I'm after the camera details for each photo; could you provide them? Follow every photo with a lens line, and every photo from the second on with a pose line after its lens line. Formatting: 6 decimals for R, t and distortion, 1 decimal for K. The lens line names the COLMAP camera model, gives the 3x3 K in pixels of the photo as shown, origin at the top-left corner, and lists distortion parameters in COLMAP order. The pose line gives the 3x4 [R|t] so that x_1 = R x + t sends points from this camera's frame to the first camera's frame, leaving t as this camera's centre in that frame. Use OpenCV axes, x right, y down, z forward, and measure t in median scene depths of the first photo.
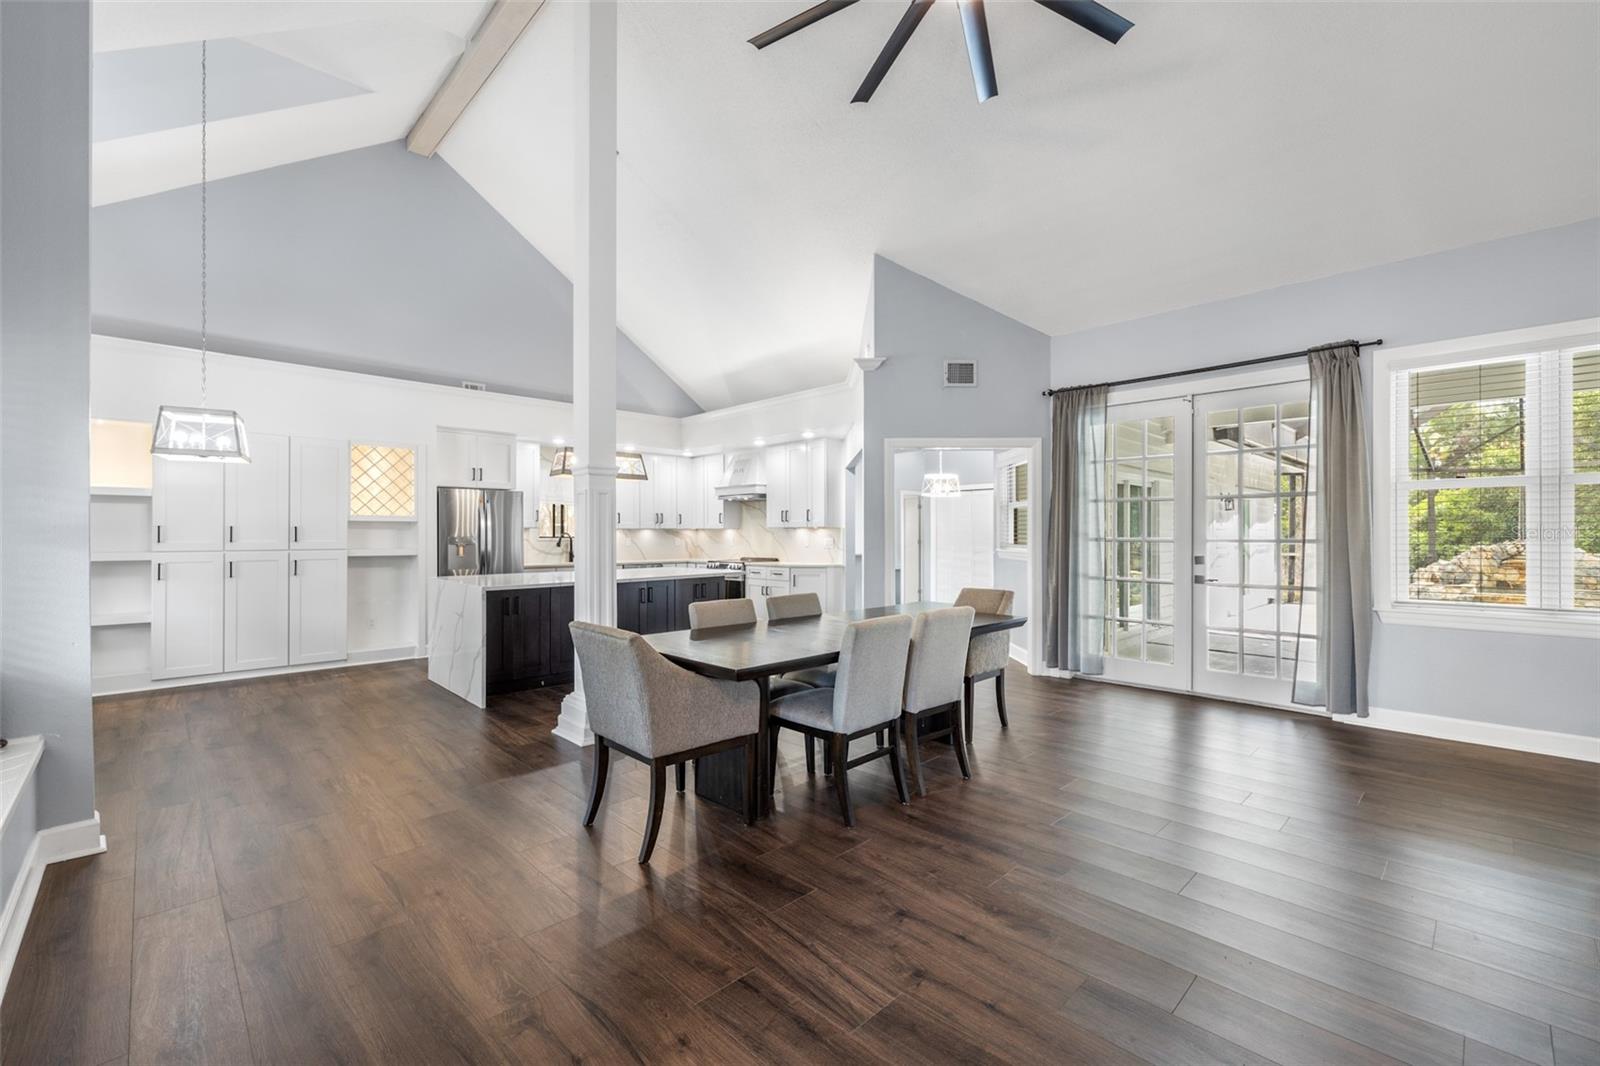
lens RADIAL K [[682.3, 0, 801.2], [0, 682.3, 523.9], [0, 0, 1]] dist [0.010163, -0.000357]
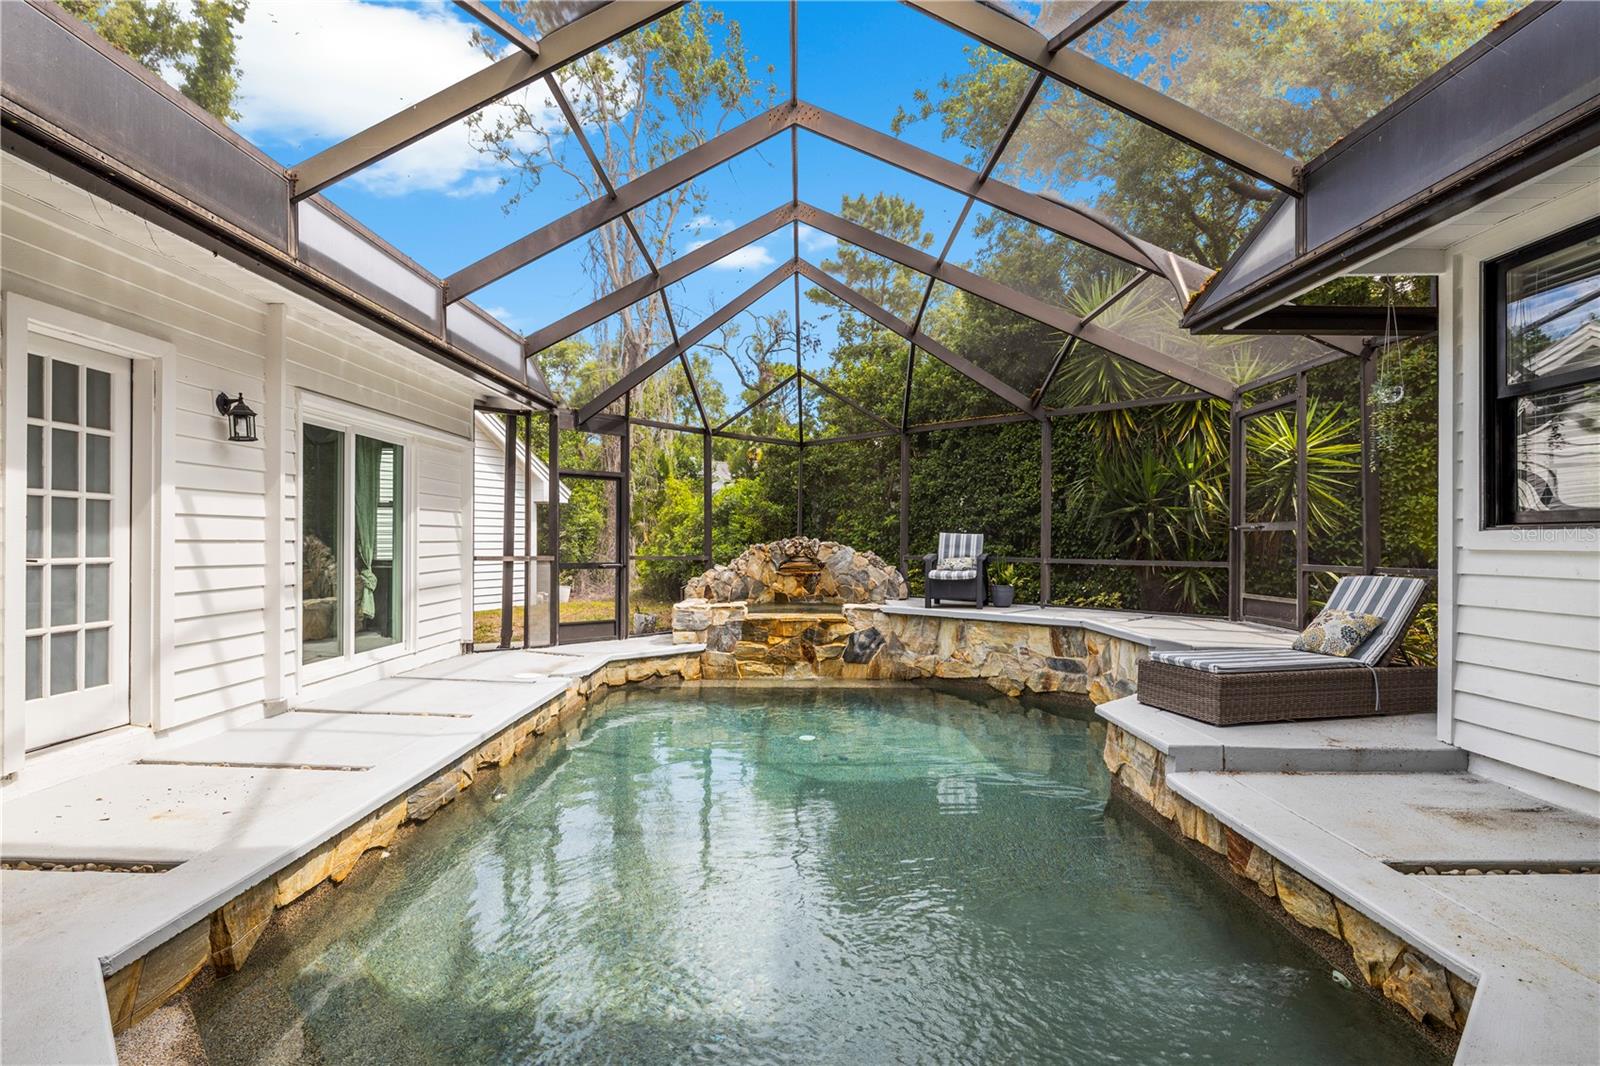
lens RADIAL K [[740.5, 0, 799.1], [0, 740.5, 537.8], [0, 0, 1]] dist [-0.004510, -0.000377]
pose [[0.709039, 0.002604, 0.705165, 0.390509], [-0.012503, 0.999882, 0.008879, 0.014192], [-0.705059, -0.015112, 0.708988, 0.350300]]
